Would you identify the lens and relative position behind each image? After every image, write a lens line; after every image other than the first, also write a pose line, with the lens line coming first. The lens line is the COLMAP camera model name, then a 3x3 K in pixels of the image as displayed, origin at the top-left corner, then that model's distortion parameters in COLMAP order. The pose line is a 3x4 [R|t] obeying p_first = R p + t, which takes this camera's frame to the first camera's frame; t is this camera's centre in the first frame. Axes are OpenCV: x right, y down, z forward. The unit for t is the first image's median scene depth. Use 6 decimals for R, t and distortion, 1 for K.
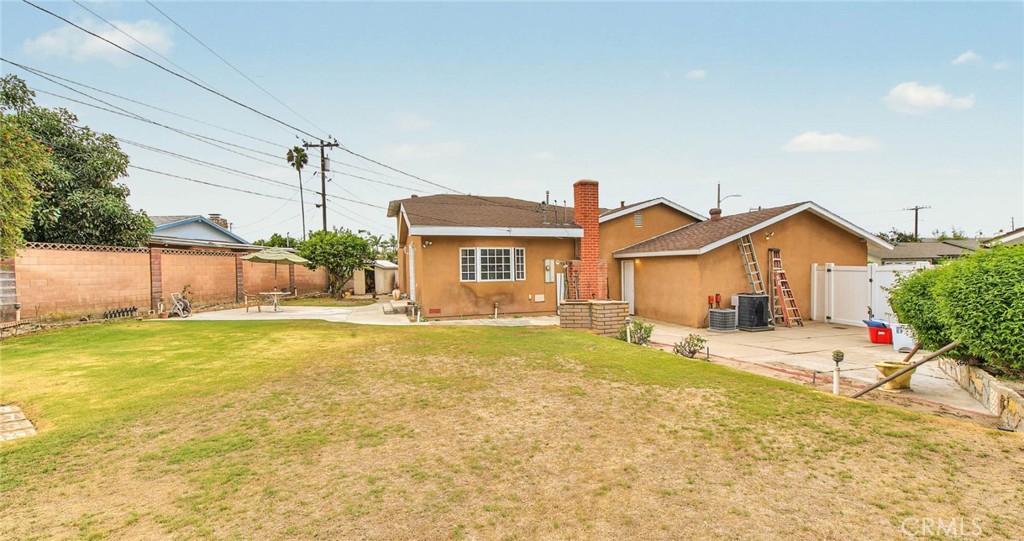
lens RADIAL K [[414.3, 0, 514.0], [0, 414.3, 277.8], [0, 0, 1]] dist [0.001258, -0.000009]
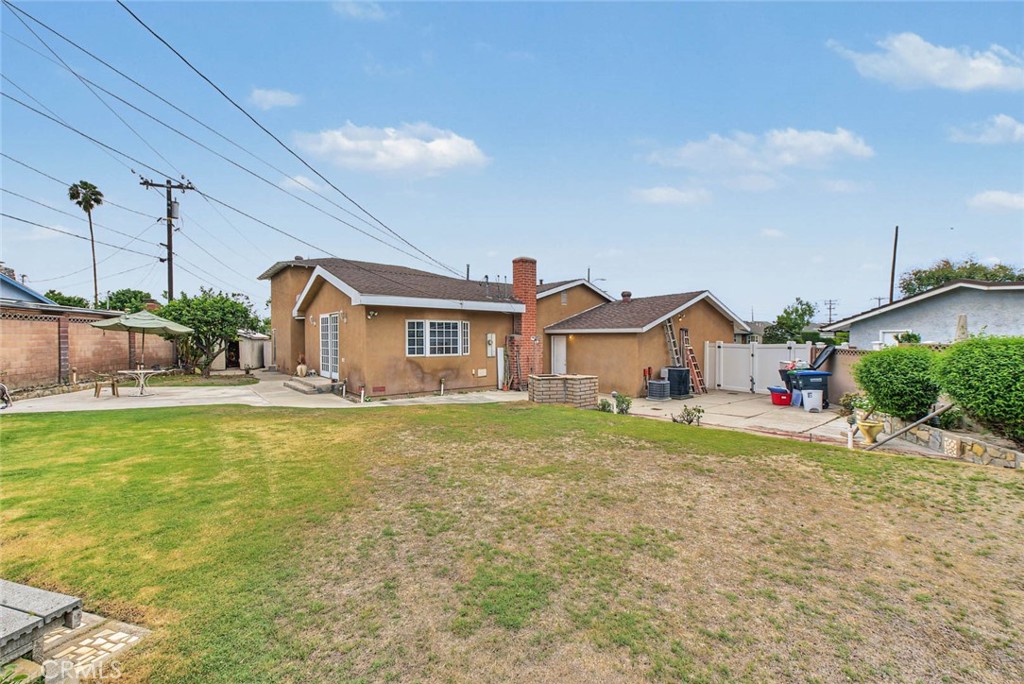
lens RADIAL K [[407.6, 0, 512.0], [0, 407.6, 342.0], [0, 0, 1]] dist [-0.003967, -0.000384]
pose [[0.939846, 0.010074, 0.341450, -0.210311], [-0.004144, 0.999828, -0.018092, -0.007215], [-0.341574, 0.015589, 0.939726, 0.064452]]
